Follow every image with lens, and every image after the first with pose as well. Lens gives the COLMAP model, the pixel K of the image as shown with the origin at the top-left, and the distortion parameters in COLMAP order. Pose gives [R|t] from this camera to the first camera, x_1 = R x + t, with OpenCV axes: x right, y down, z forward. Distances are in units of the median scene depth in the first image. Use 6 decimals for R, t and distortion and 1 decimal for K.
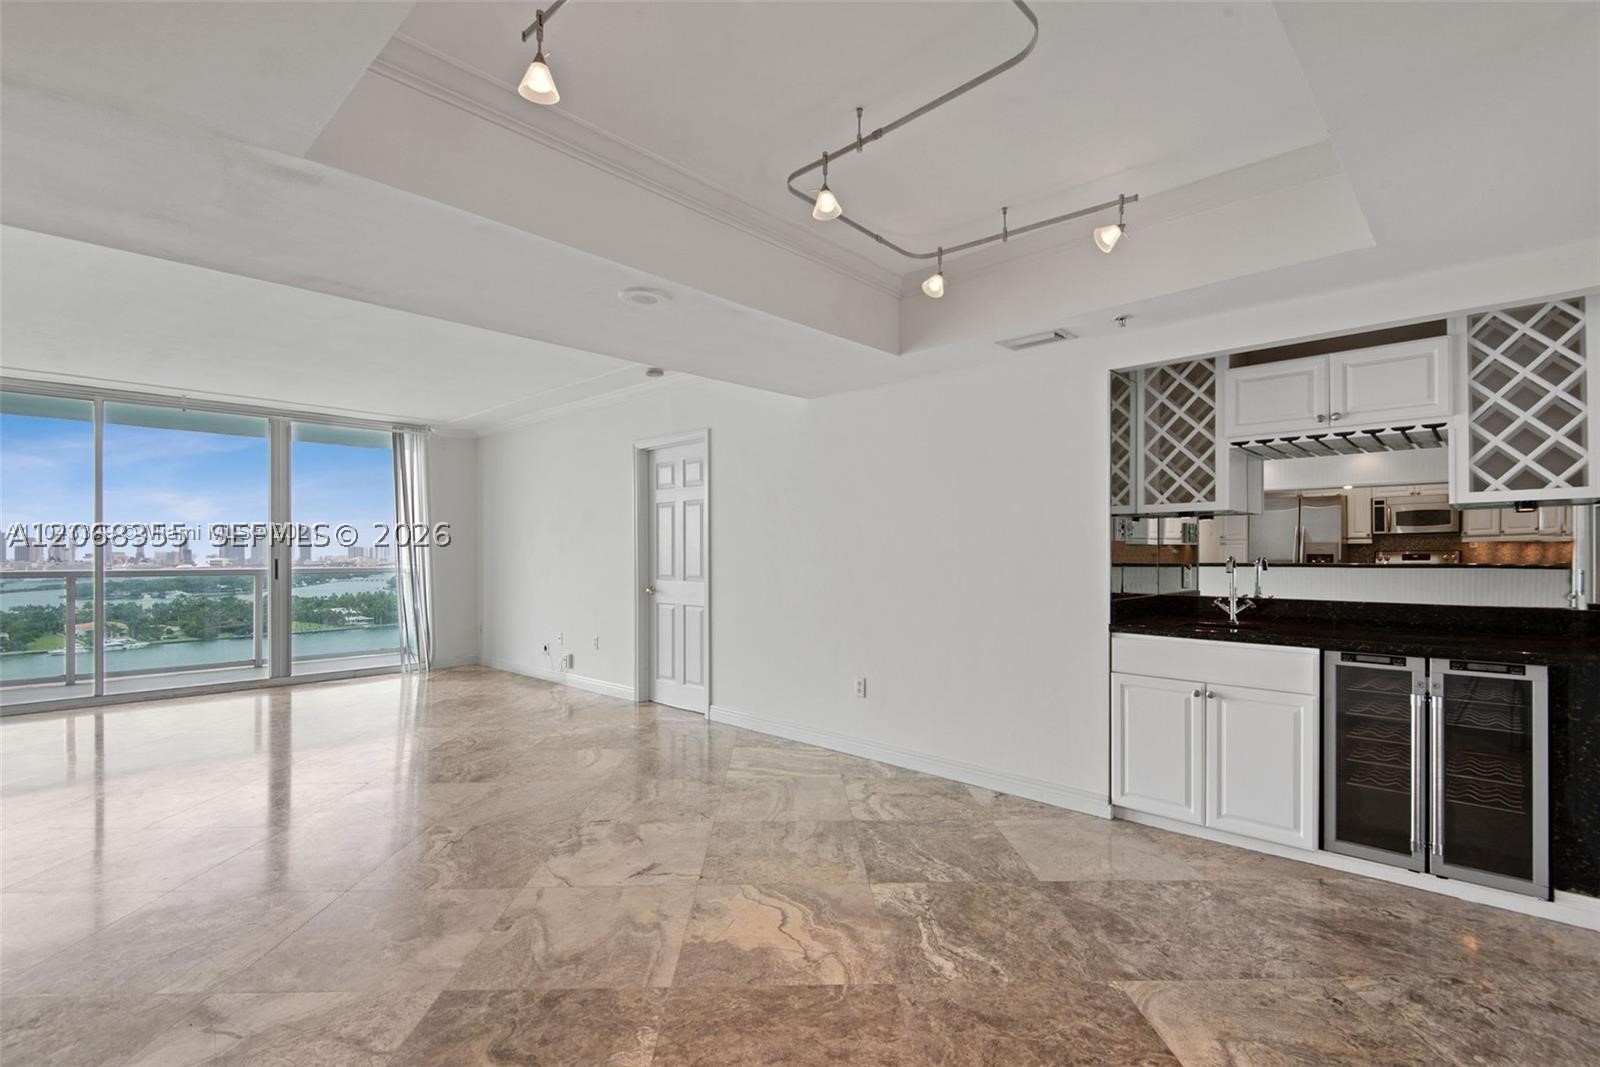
lens RADIAL K [[742.7, 0, 817.8], [0, 742.7, 550.3], [0, 0, 1]] dist [0.020400, -0.016247]
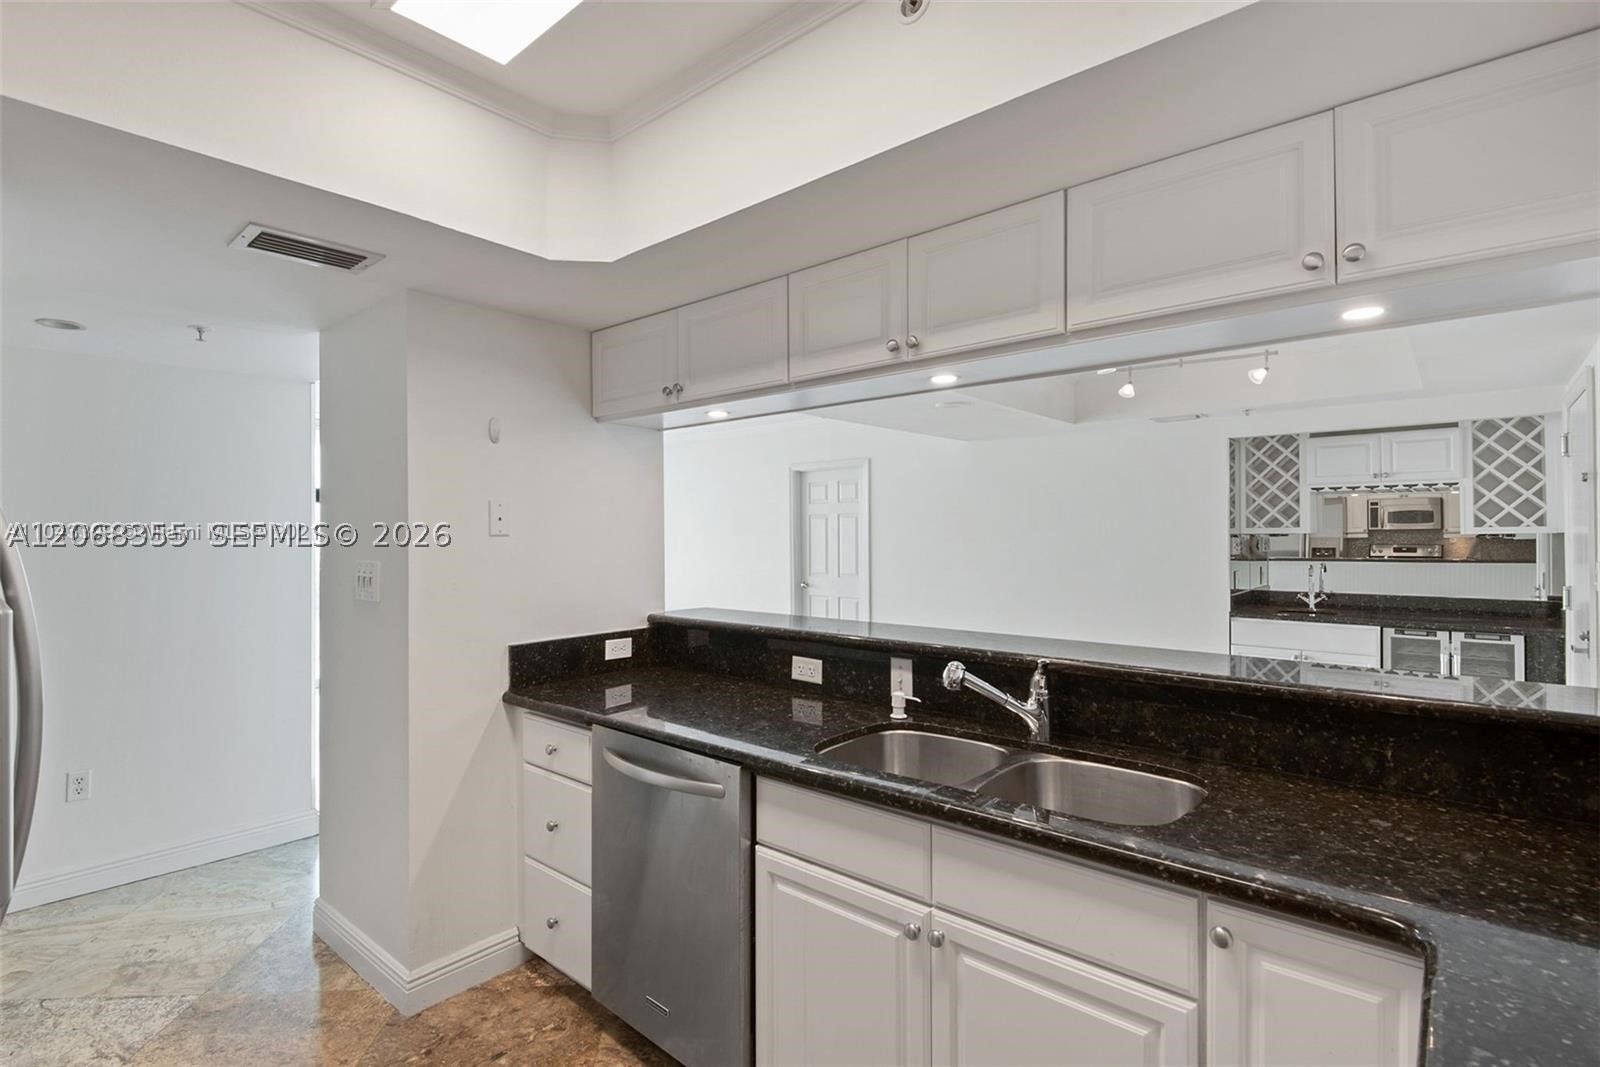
lens RADIAL K [[770.4, 0, 763.6], [0, 770.4, 528.4], [0, 0, 1]] dist [0.002543, -0.011523]
pose [[0.999974, -0.006016, 0.003883, -0.527332], [0.006029, 0.999976, -0.003304, -0.064582], [-0.003863, 0.003327, 0.999987, -0.508758]]
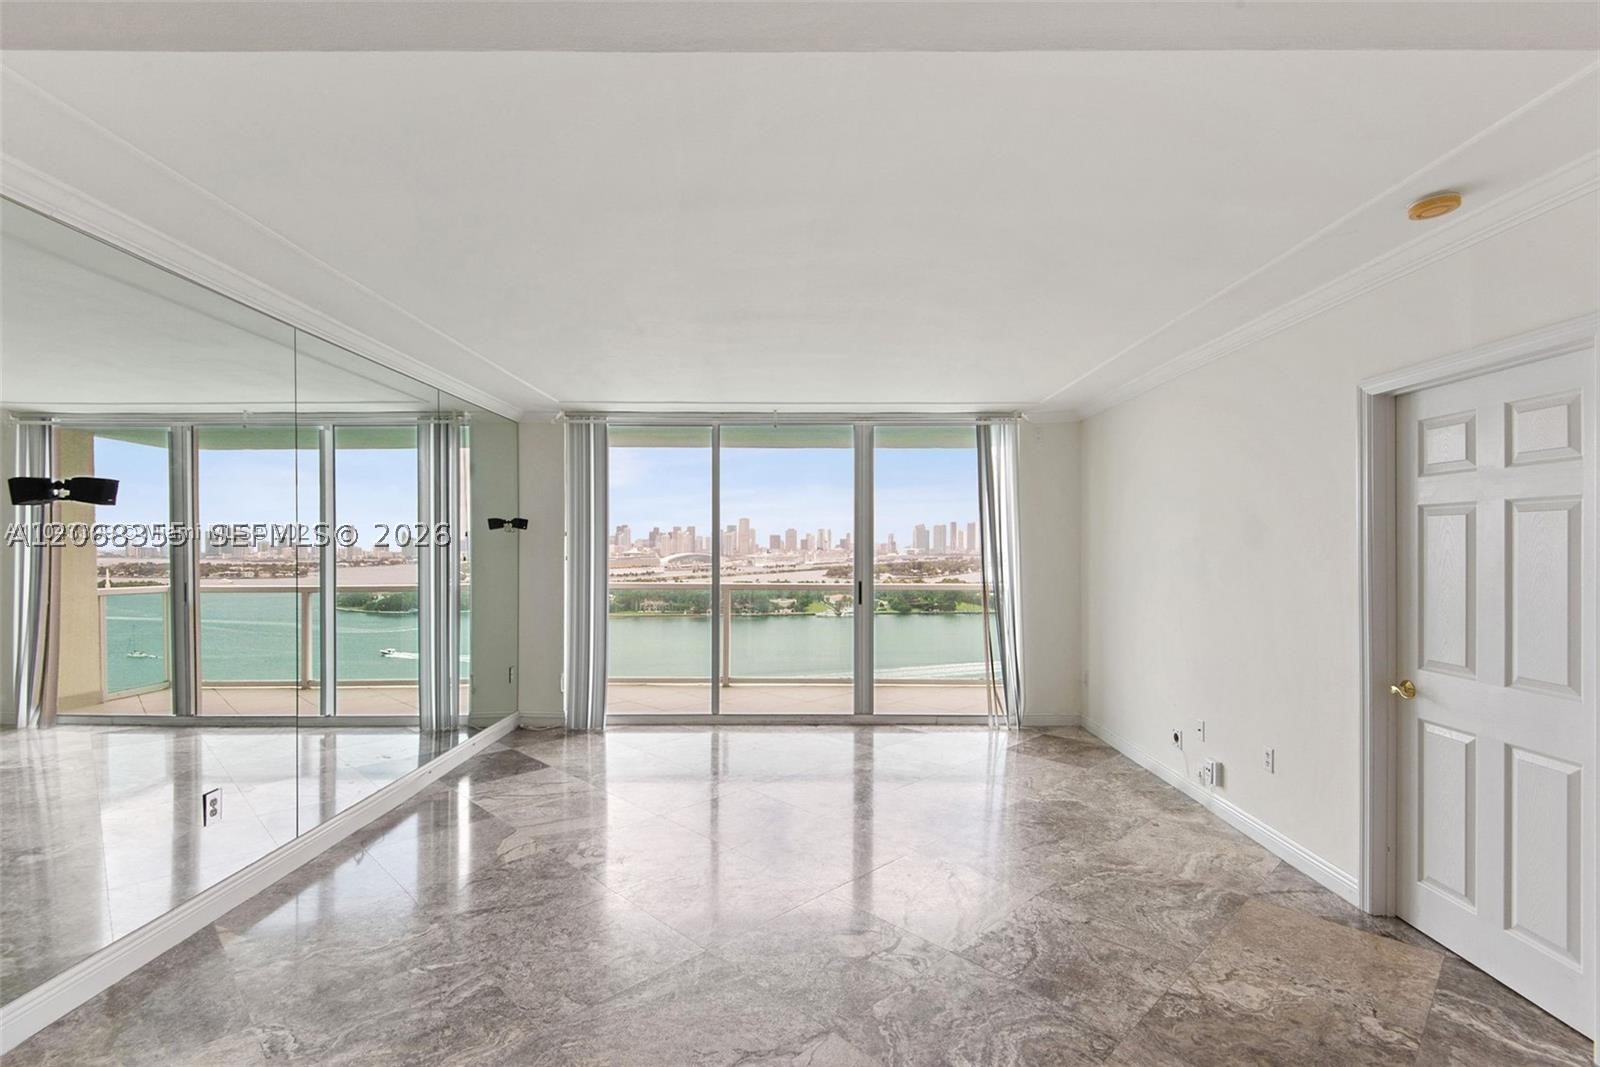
lens RADIAL K [[744.6, 0, 800.8], [0, 744.6, 543.1], [0, 0, 1]] dist [0.019627, -0.019512]
pose [[0.674660, 0.001698, -0.738127, -0.233643], [0.000731, 0.999995, 0.002968, -0.073309], [0.738128, -0.002542, 0.674655, 0.699240]]
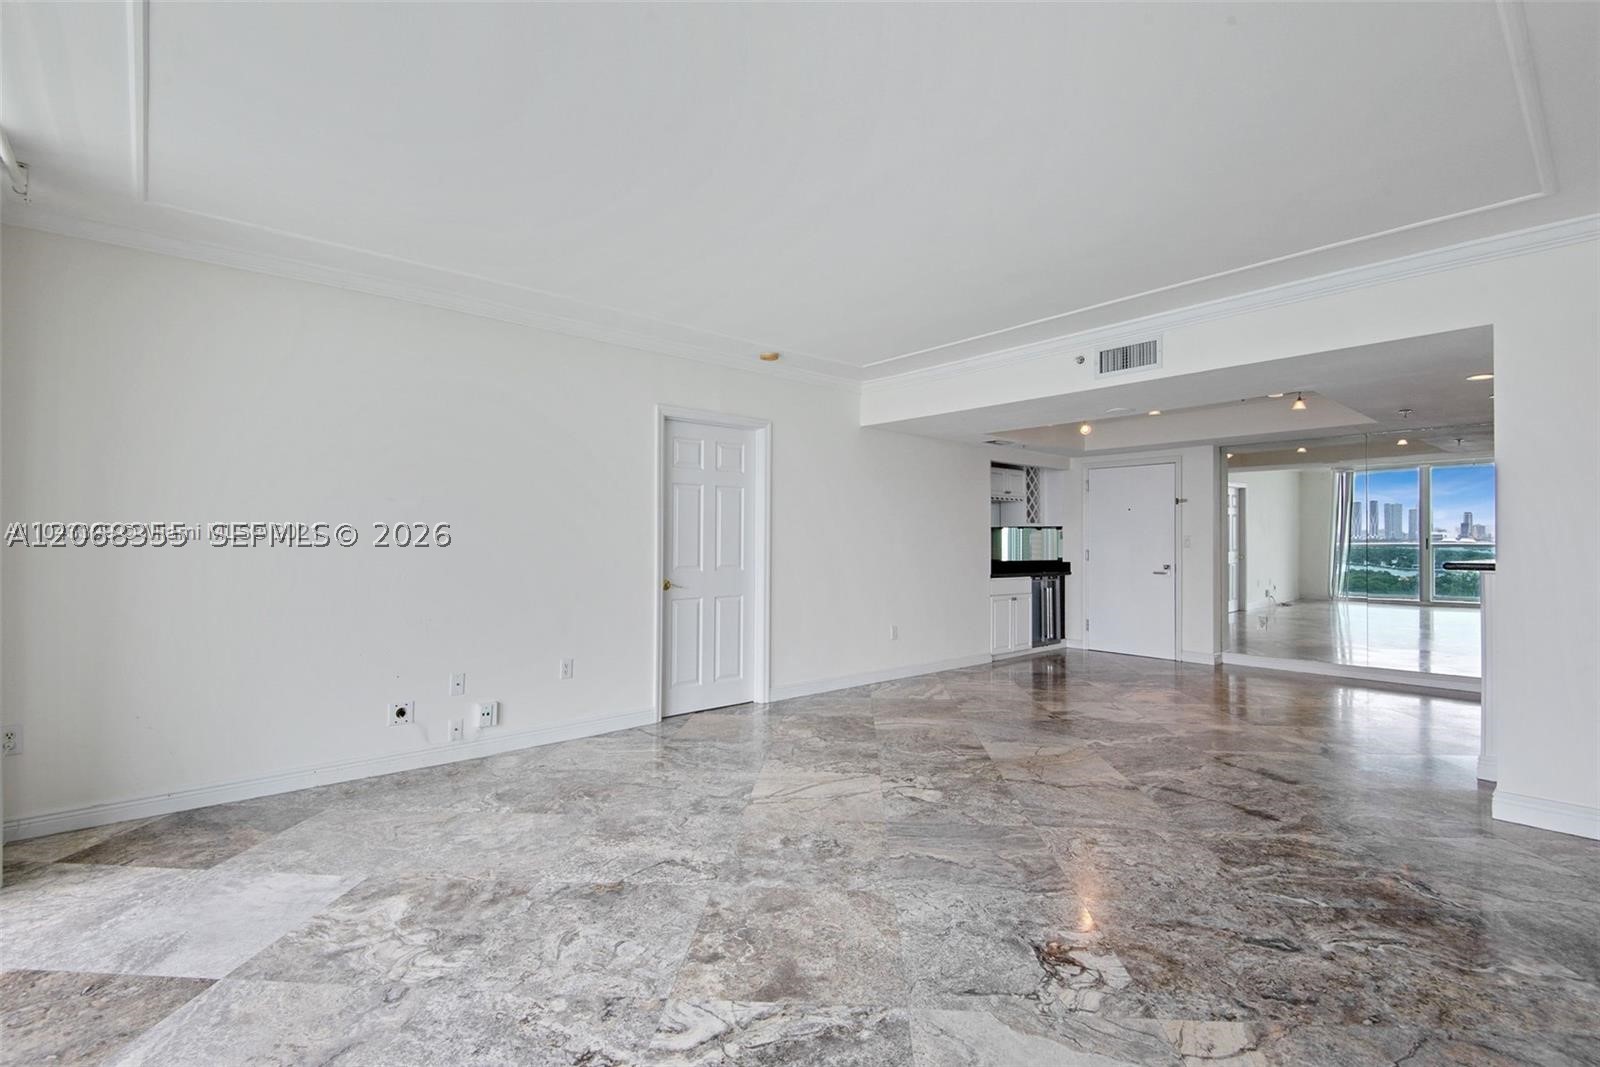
lens RADIAL K [[738.2, 0, 792.0], [0, 738.2, 546.3], [0, 0, 1]] dist [0.022049, -0.017401]
pose [[0.108470, -0.003344, 0.994094, -1.858298], [-0.006638, 0.999970, 0.004088, 0.011308], [-0.994078, -0.007042, 0.108444, 1.371246]]
